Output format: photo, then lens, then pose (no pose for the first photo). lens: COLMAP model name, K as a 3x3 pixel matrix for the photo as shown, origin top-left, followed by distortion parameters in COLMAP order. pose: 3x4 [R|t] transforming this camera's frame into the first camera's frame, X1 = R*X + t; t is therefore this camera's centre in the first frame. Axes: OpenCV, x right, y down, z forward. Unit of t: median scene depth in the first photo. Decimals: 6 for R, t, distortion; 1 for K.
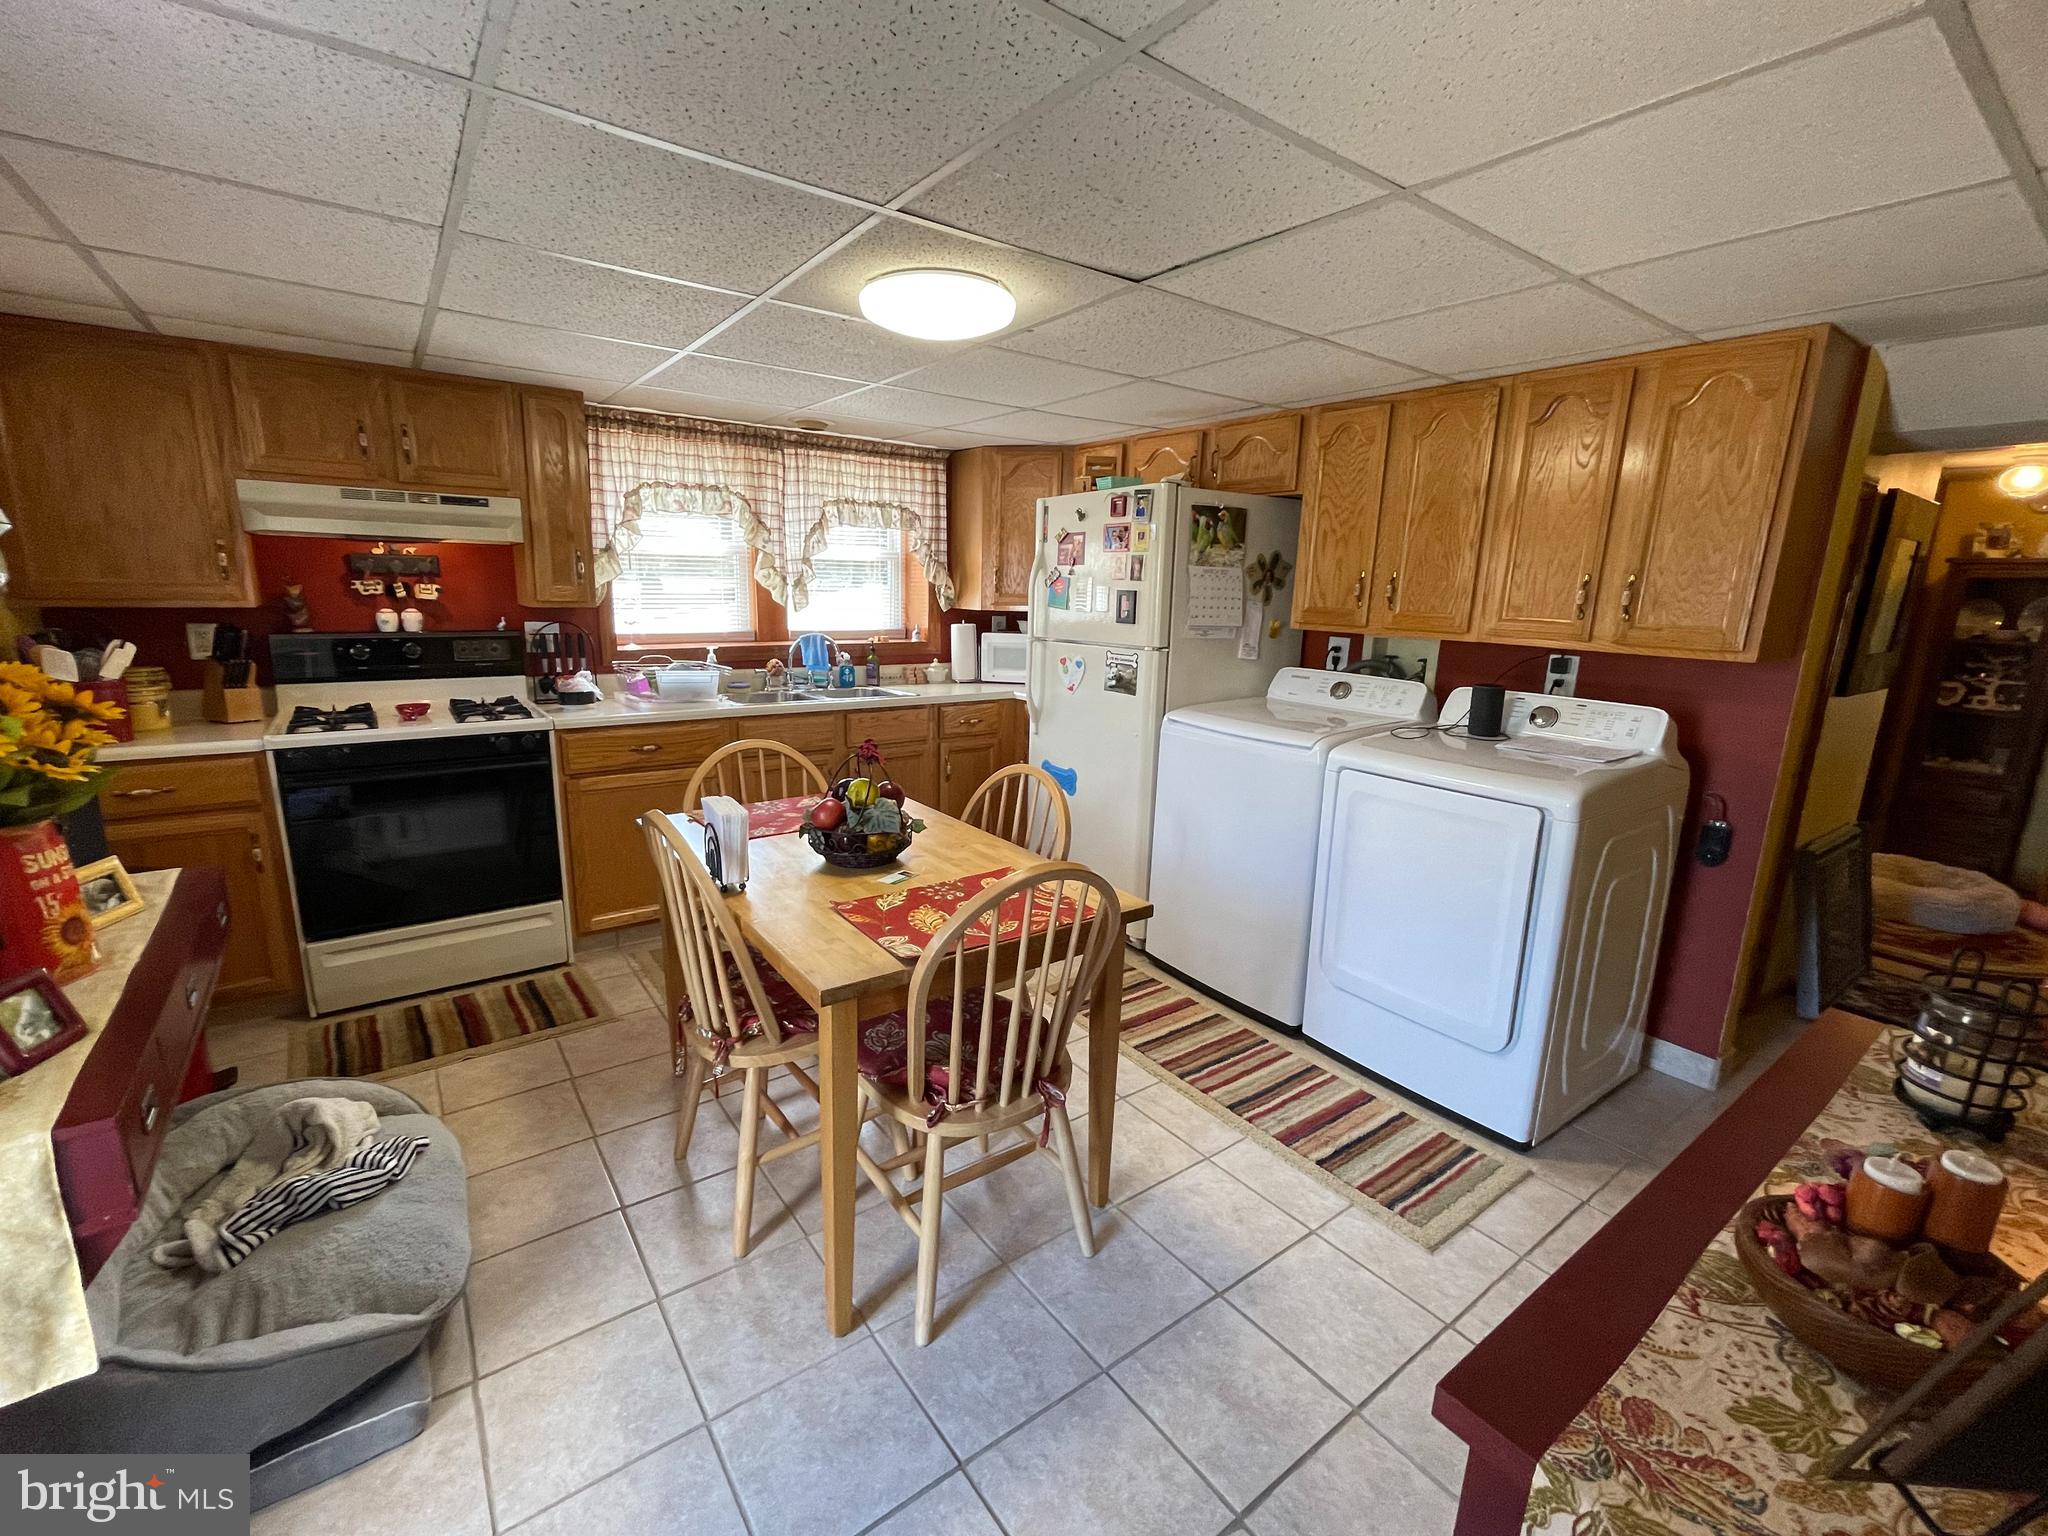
lens RADIAL K [[868.1, 0, 1011.3], [0, 868.1, 770.2], [0, 0, 1]] dist [-0.001585, -0.000747]
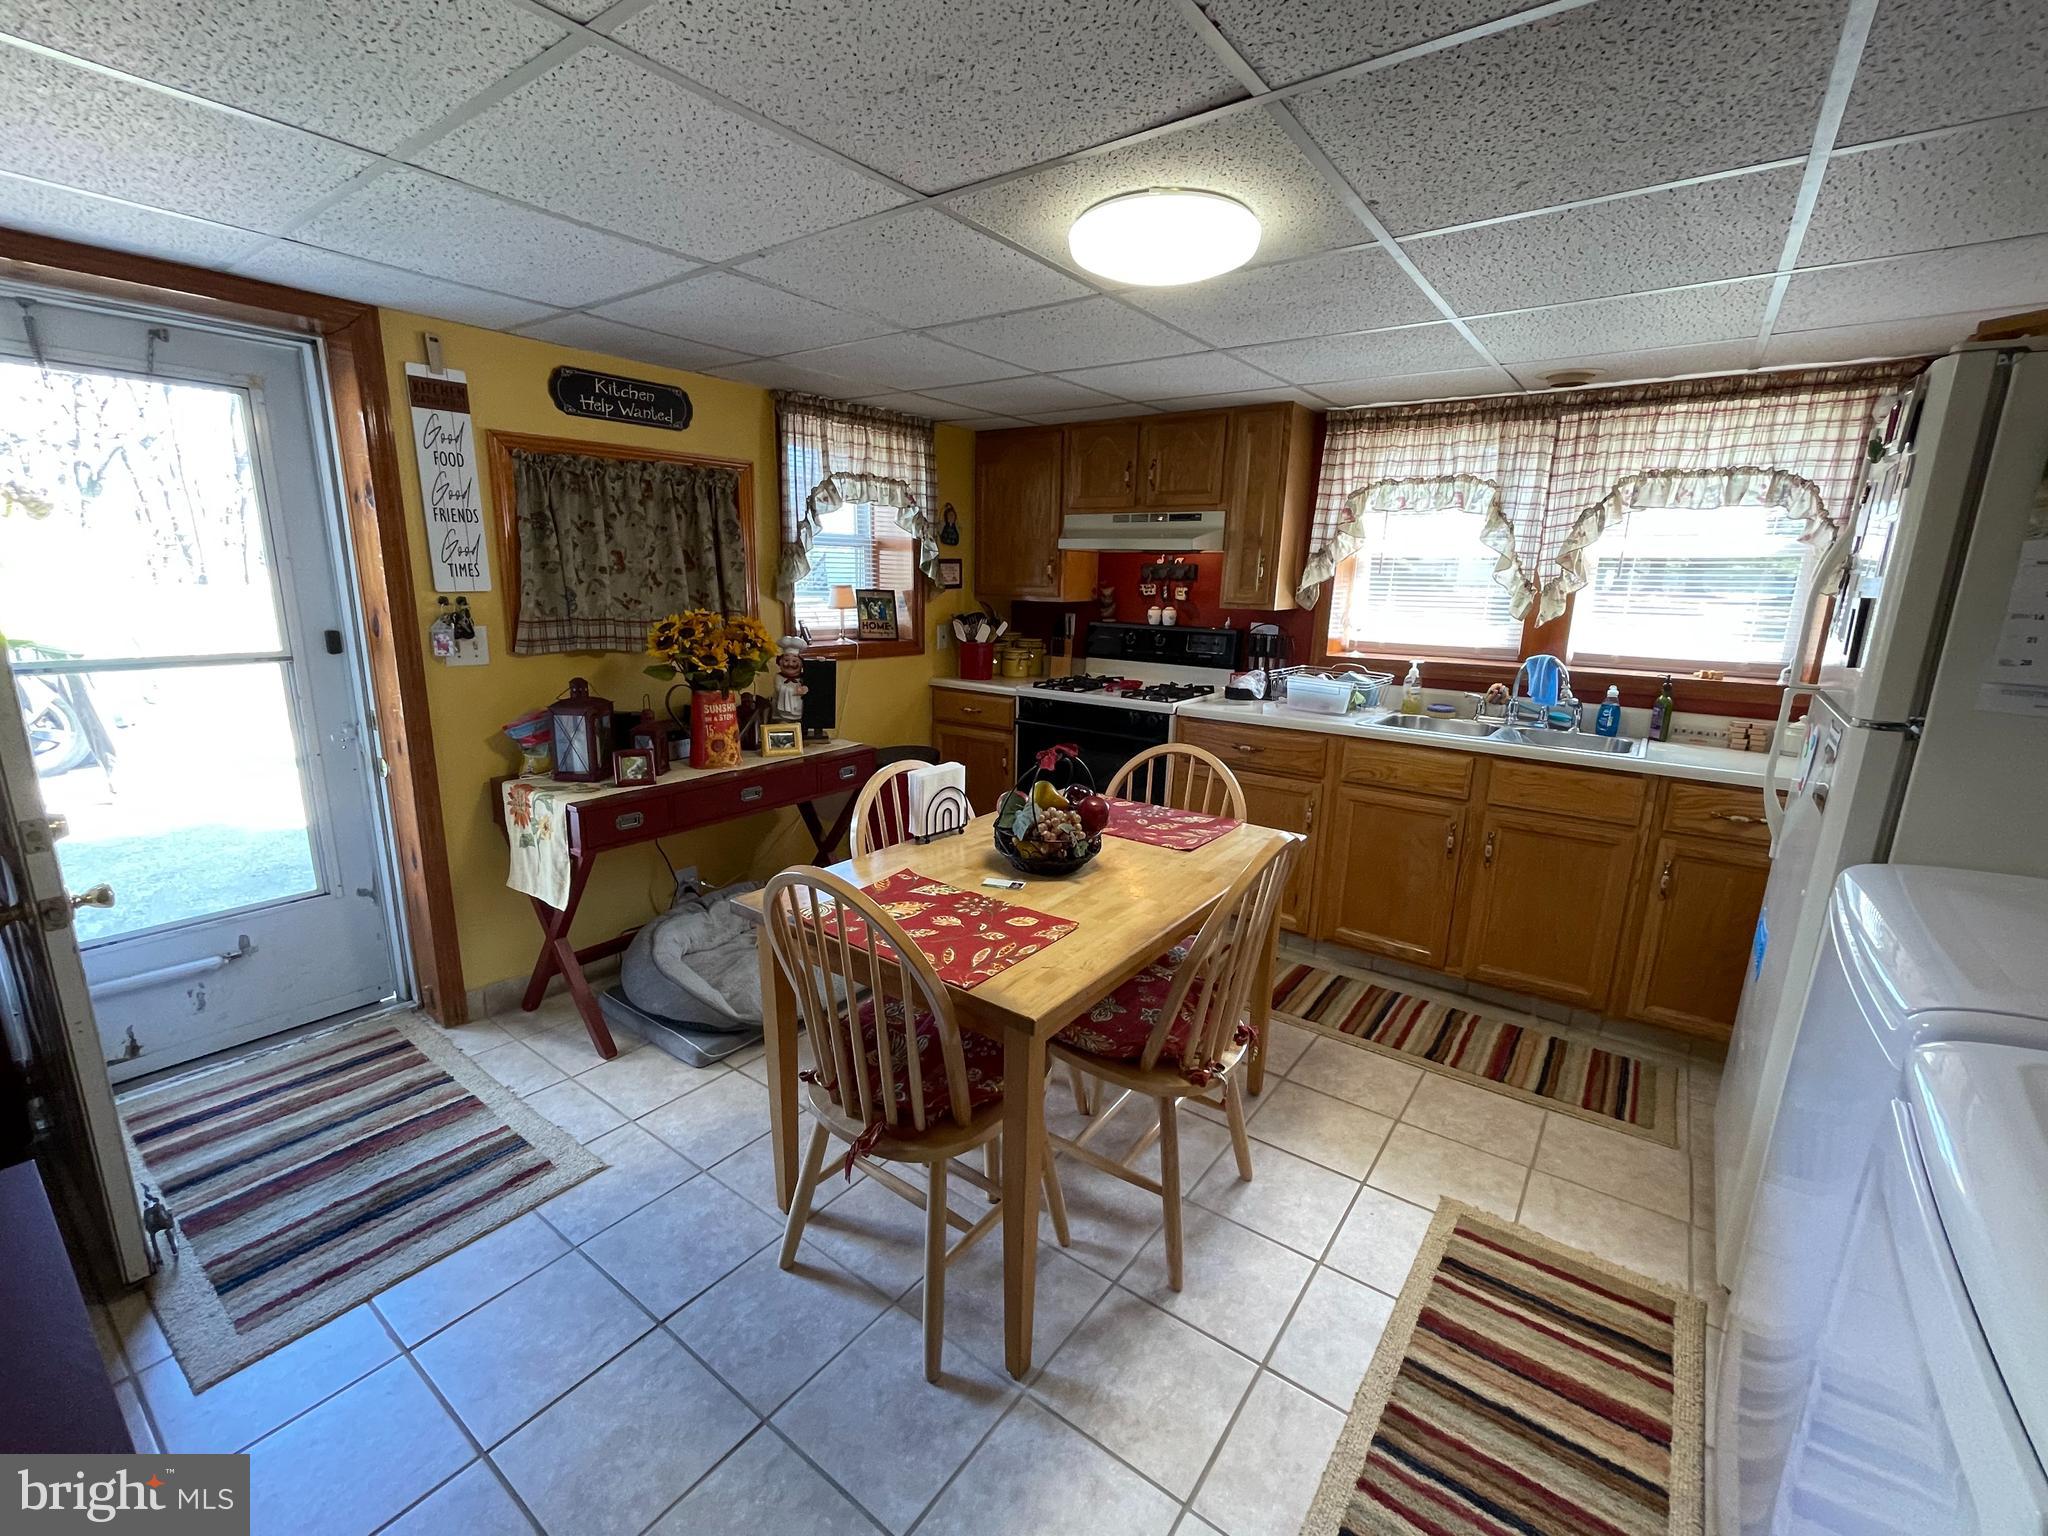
lens RADIAL K [[868.1, 0, 1011.3], [0, 868.1, 770.2], [0, 0, 1]] dist [-0.001585, -0.000747]
pose [[0.297784, 0.195351, -0.934432, 0.414836], [-0.212592, 0.967828, 0.134584, -0.071772], [0.930661, 0.158576, 0.329734, 0.377230]]
